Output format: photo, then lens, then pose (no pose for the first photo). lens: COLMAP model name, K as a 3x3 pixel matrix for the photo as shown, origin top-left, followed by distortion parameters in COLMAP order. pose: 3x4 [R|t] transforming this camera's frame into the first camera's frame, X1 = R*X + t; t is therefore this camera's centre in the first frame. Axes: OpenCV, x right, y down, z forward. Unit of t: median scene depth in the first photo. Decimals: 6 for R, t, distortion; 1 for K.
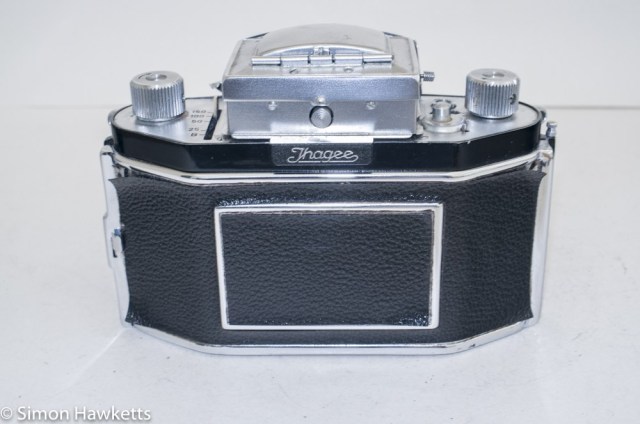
lens RADIAL K [[972.9, 0, 321.0], [0, 972.9, 209.7], [0, 0, 1]] dist [0.004978, 0.000000]
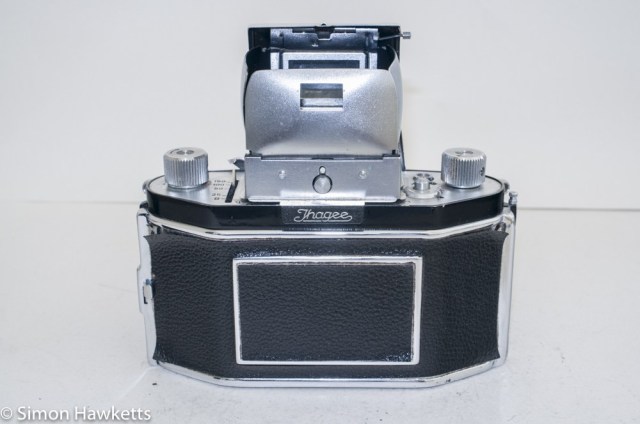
lens RADIAL K [[972.9, 0, 319.2], [0, 972.9, 218.2], [0, 0, 1]] dist [0.004978, 0.000000]
pose [[0.999943, 0.009153, 0.005440, -0.009099], [-0.008630, 0.995945, -0.089553, 0.052757], [-0.006238, 0.089501, 0.995967, -0.197271]]
